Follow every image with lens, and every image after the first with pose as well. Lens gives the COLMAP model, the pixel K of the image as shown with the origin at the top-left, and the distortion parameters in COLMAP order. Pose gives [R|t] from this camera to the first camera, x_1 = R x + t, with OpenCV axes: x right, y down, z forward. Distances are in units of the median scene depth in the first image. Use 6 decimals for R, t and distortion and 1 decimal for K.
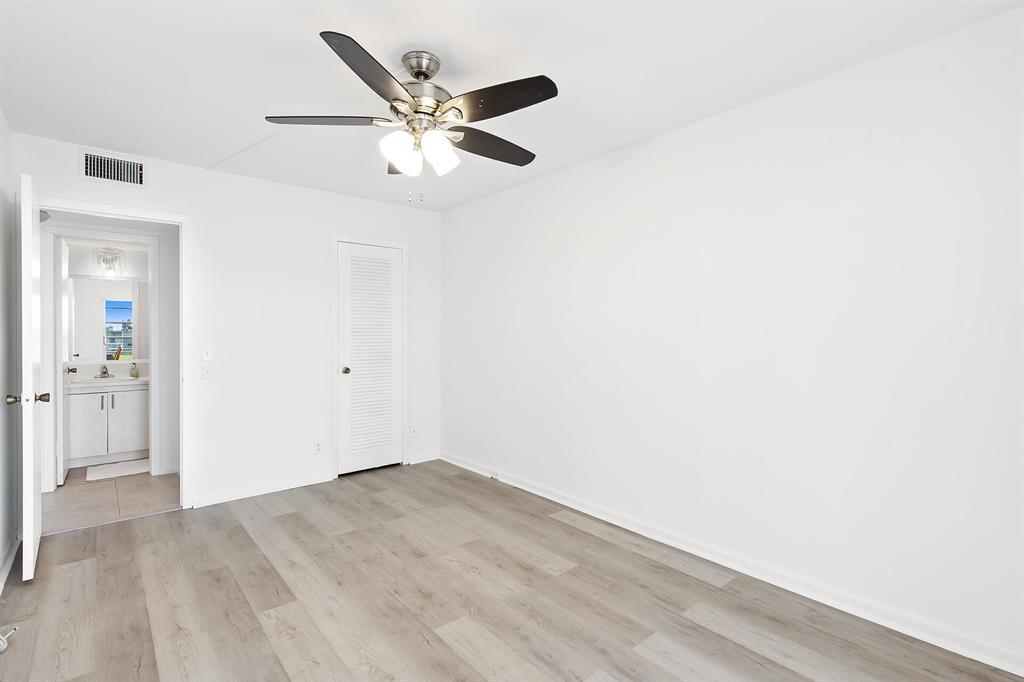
lens RADIAL K [[490.6, 0, 510.3], [0, 490.6, 334.0], [0, 0, 1]] dist [0.015107, -0.000936]
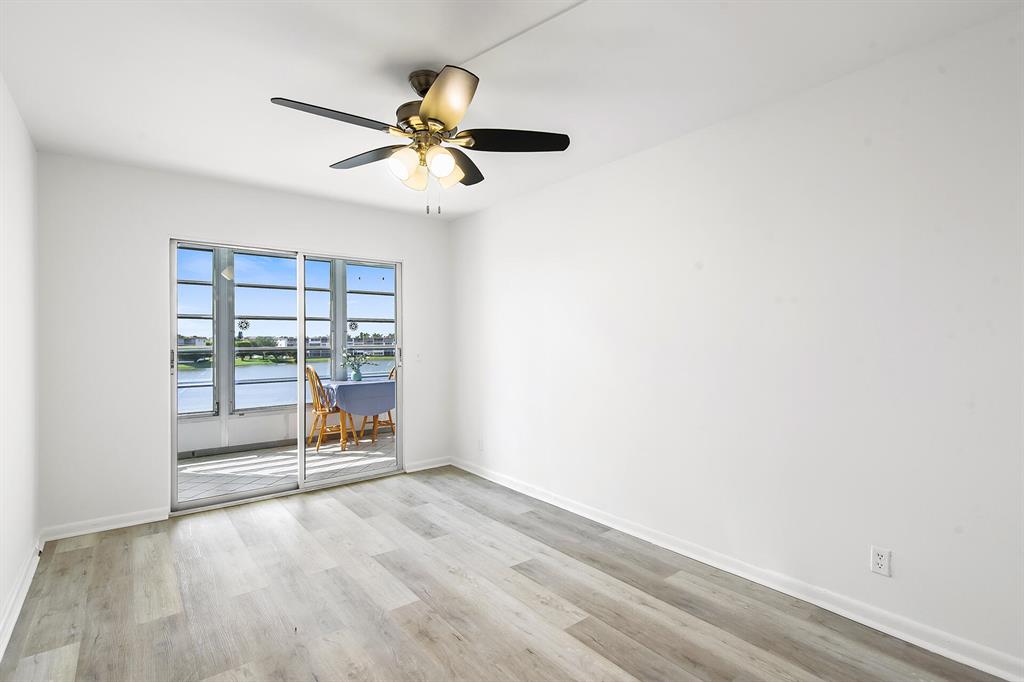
lens RADIAL K [[490.6, 0, 510.3], [0, 490.6, 334.0], [0, 0, 1]] dist [0.015107, -0.000936]
pose [[-0.999570, 0.006133, 0.028674, -0.381358], [0.005785, 0.999909, -0.012192, -0.002187], [-0.028746, -0.012021, -0.999514, 2.034332]]
